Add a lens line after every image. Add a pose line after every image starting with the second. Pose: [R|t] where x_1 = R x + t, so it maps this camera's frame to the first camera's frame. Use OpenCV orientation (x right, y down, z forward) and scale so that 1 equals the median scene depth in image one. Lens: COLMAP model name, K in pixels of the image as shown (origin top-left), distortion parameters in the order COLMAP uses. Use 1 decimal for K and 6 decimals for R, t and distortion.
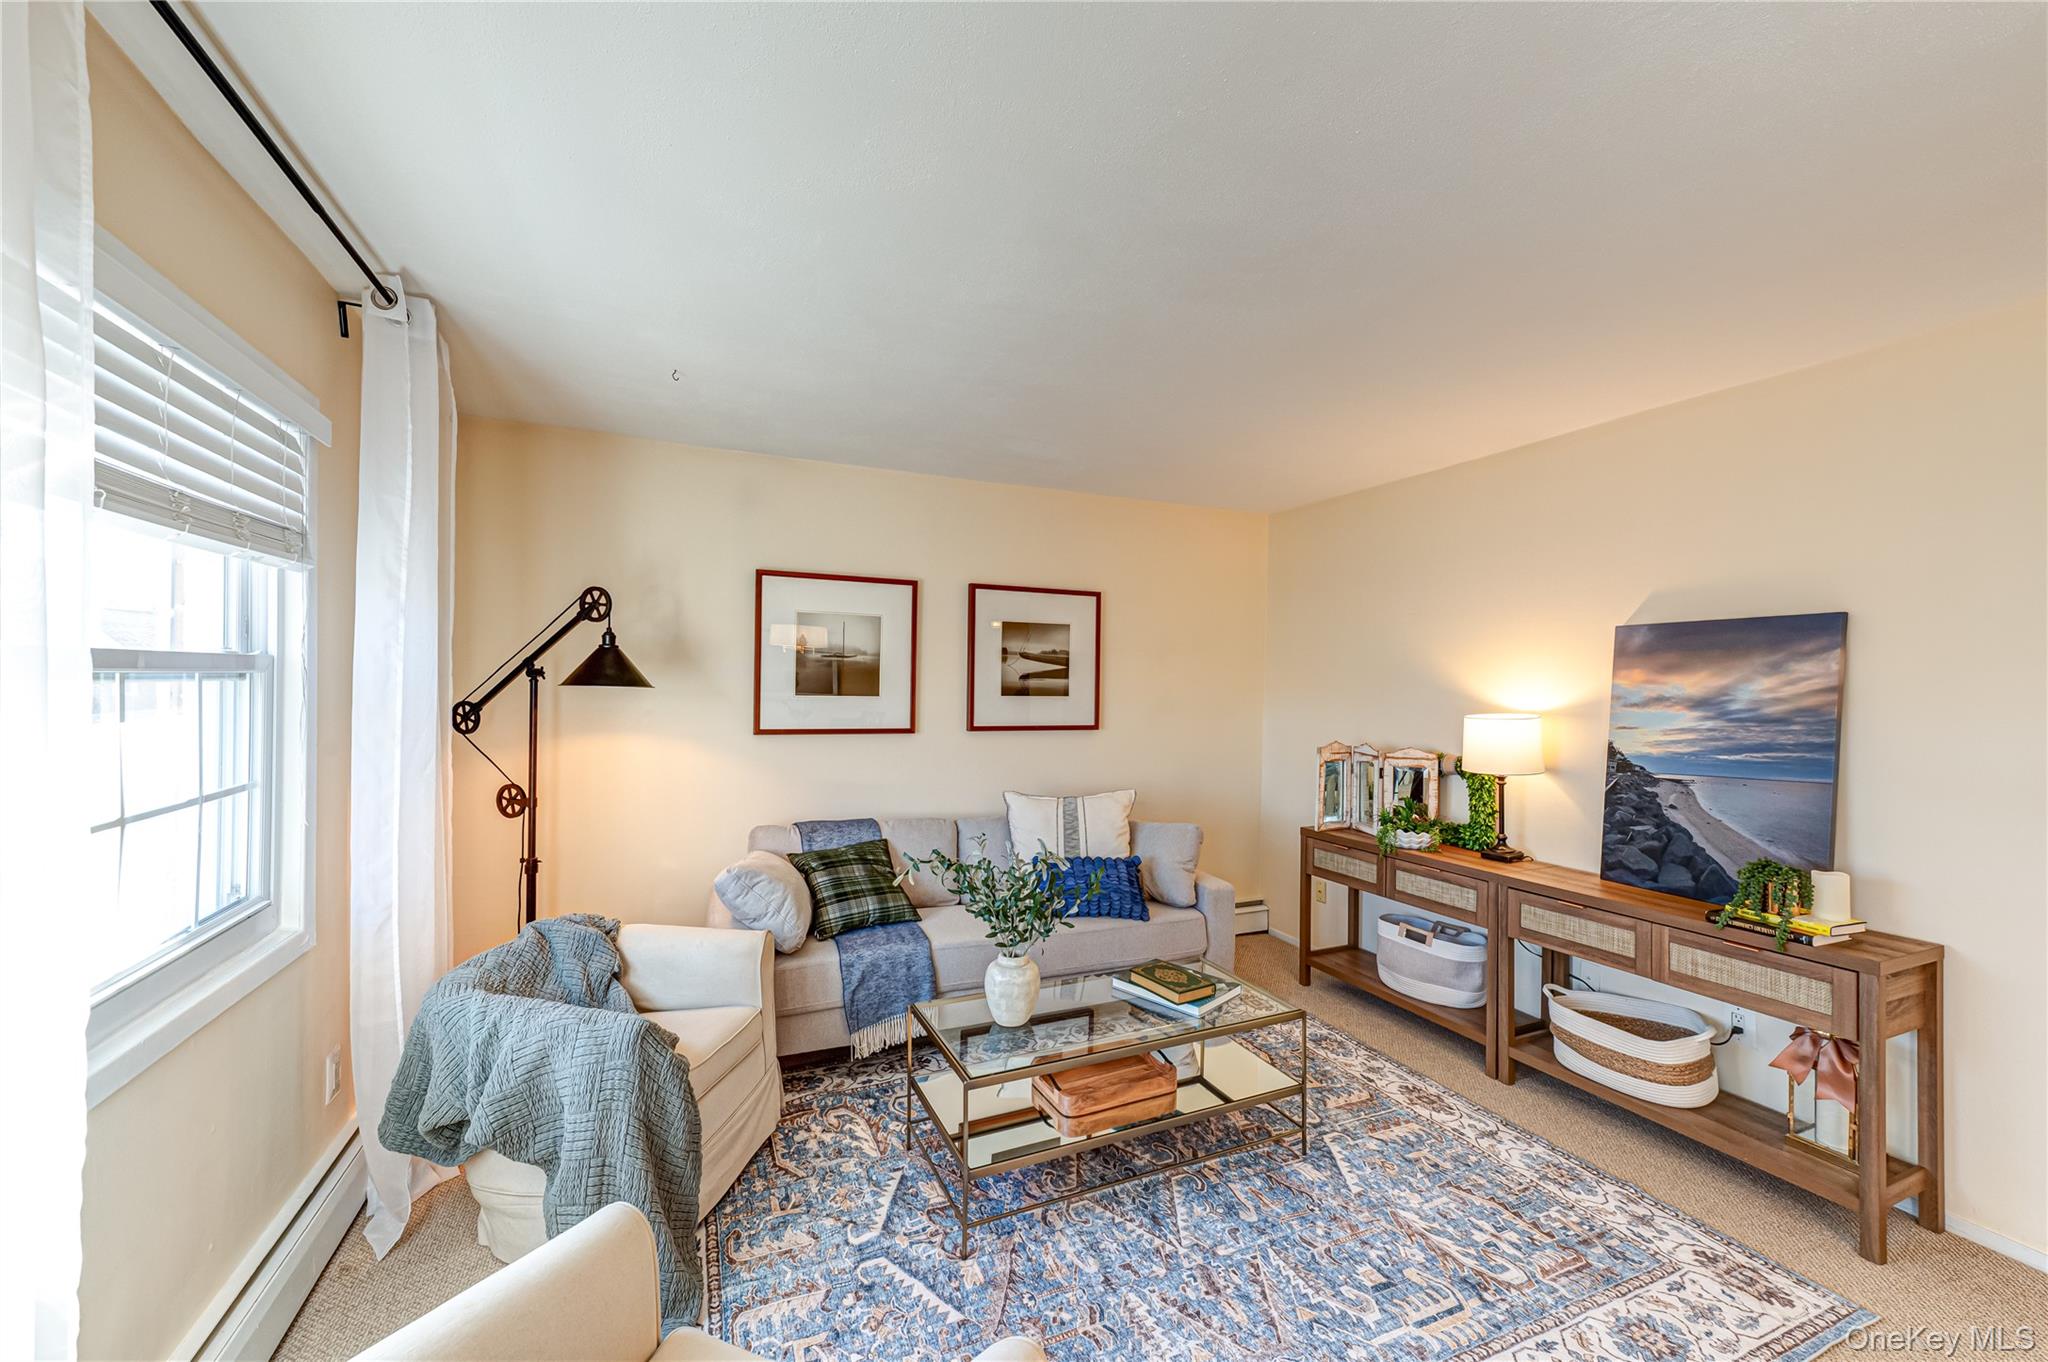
lens RADIAL K [[795.0, 0, 1027.3], [0, 795.0, 693.7], [0, 0, 1]] dist [0.011811, 0.001504]
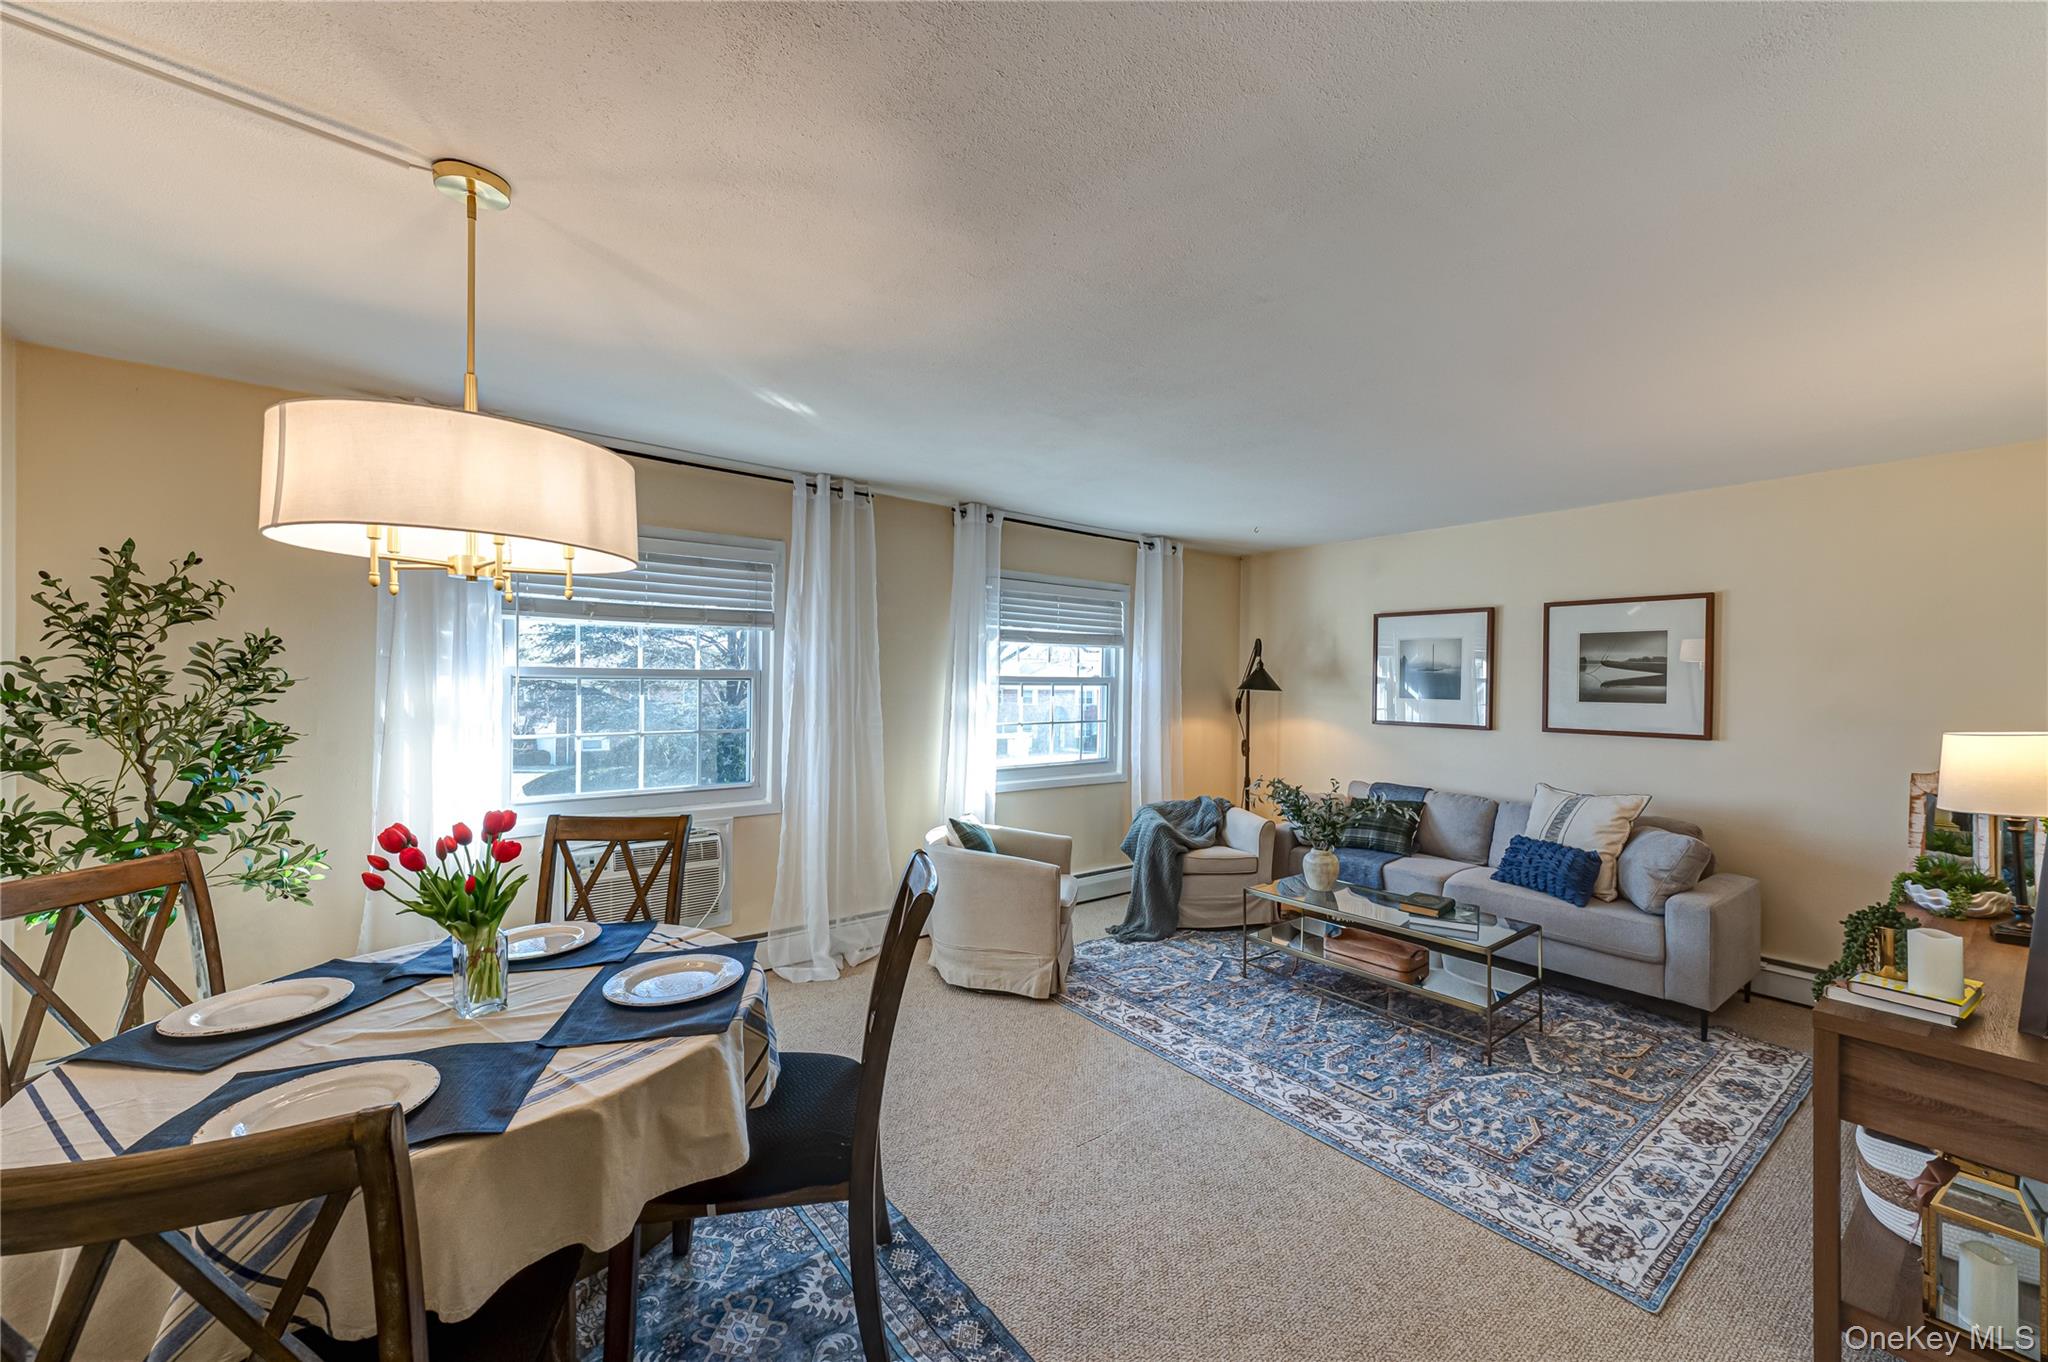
lens RADIAL K [[795.0, 0, 1029.0], [0, 795.0, 690.4], [0, 0, 1]] dist [0.011811, 0.001504]
pose [[0.239612, -0.002734, -0.970865, 1.141191], [-0.025076, 0.999645, -0.009004, 0.021663], [0.970545, 0.026502, 0.239459, 0.000801]]
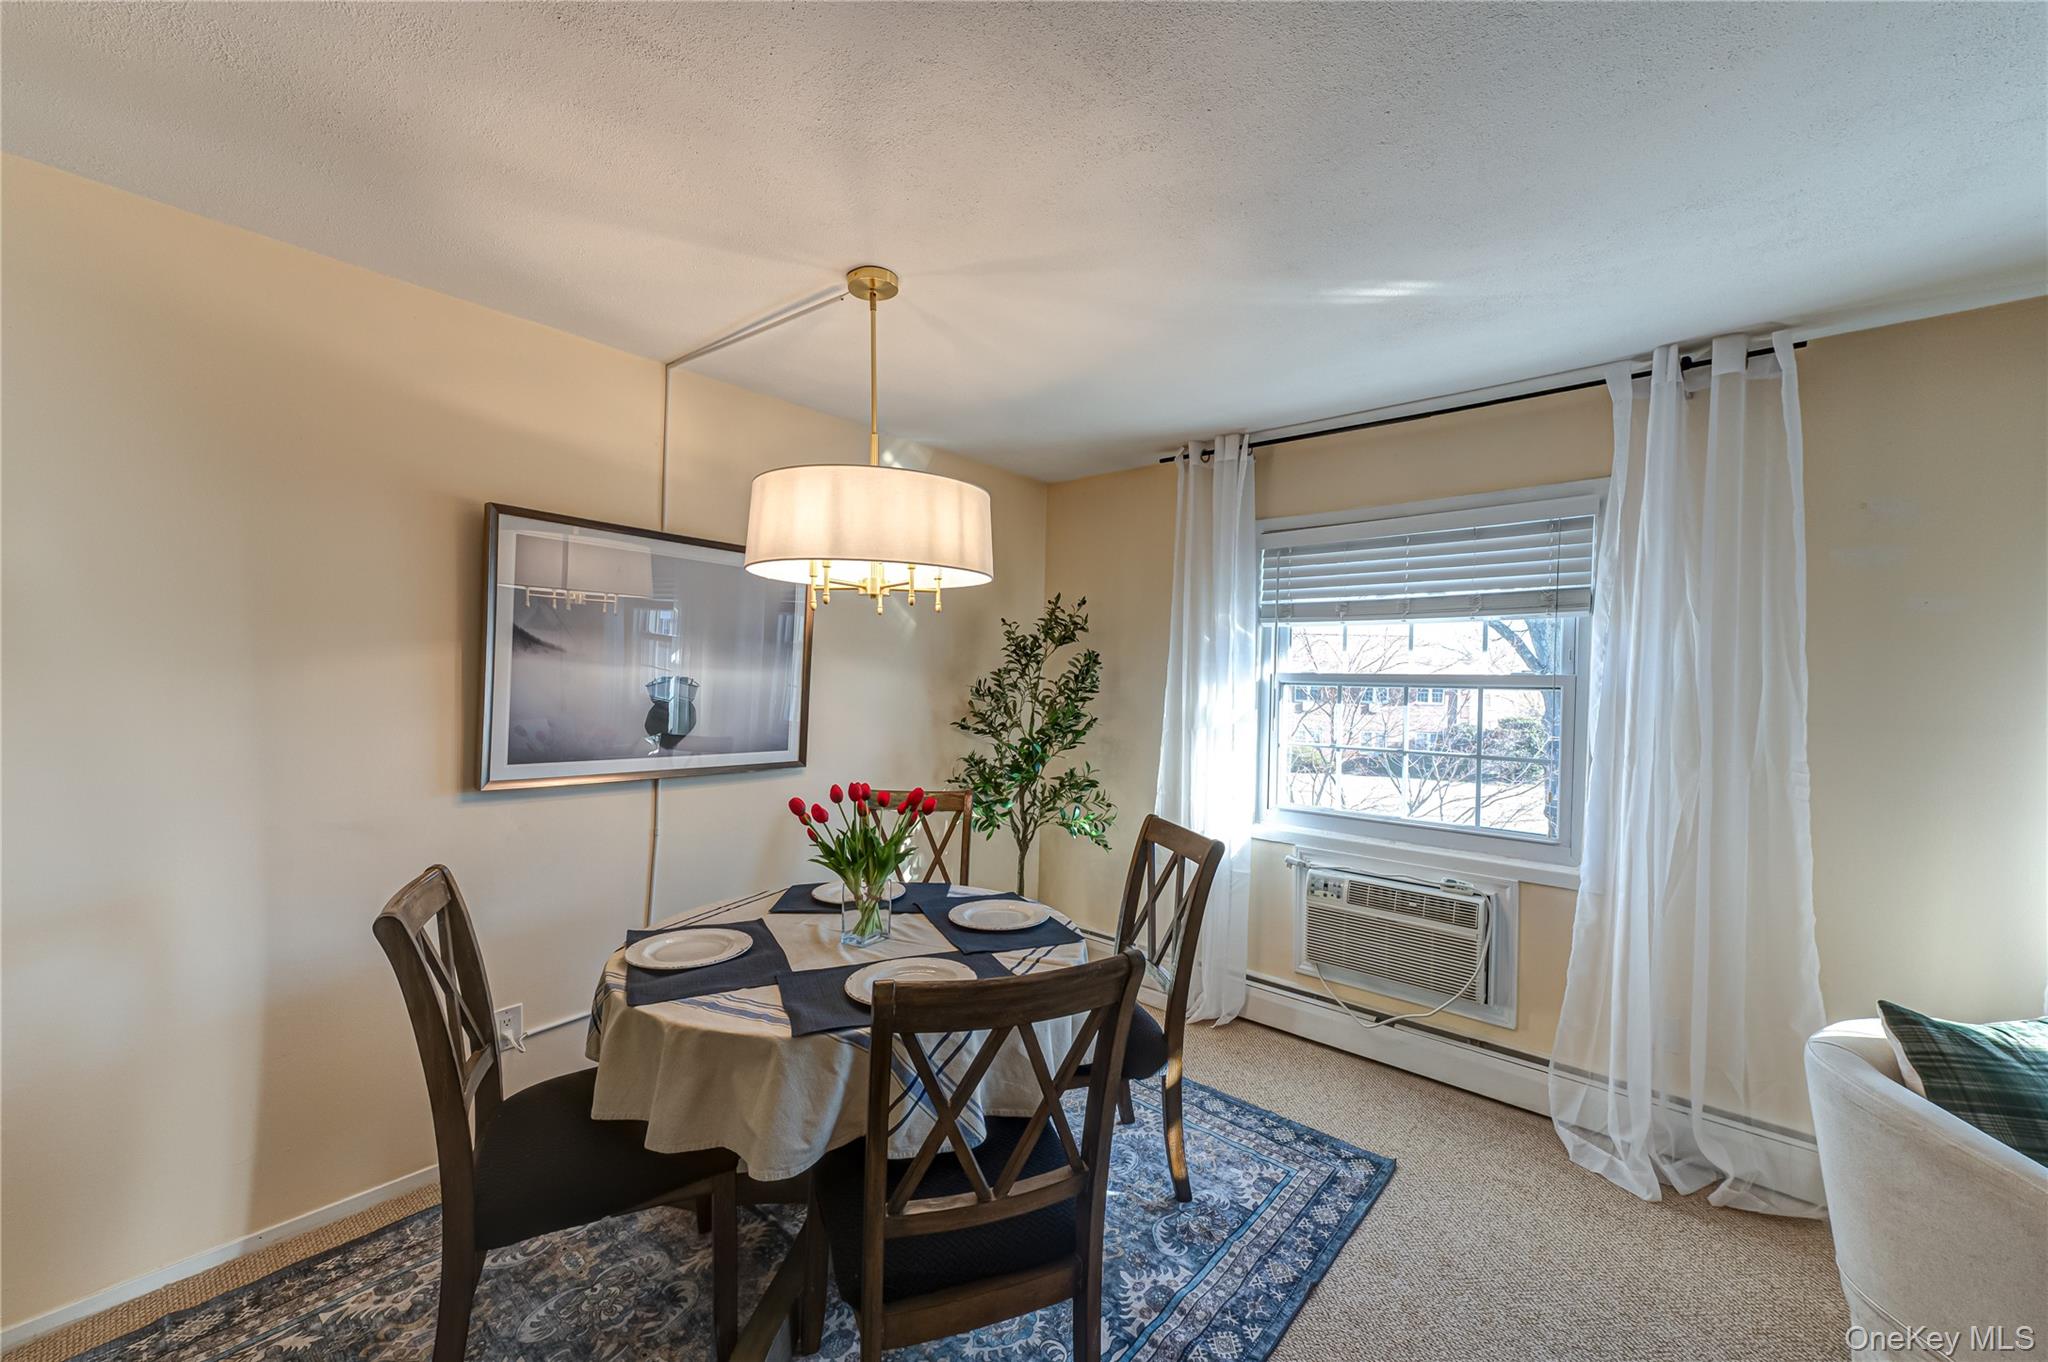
lens RADIAL K [[789.1, 0, 1028.9], [0, 789.1, 684.3], [0, 0, 1]] dist [0.010136, 0.000725]
pose [[-0.906624, -0.028184, -0.420998, 0.684585], [-0.039948, 0.999018, 0.019147, 0.005237], [0.420045, 0.034177, -0.906860, 0.435461]]
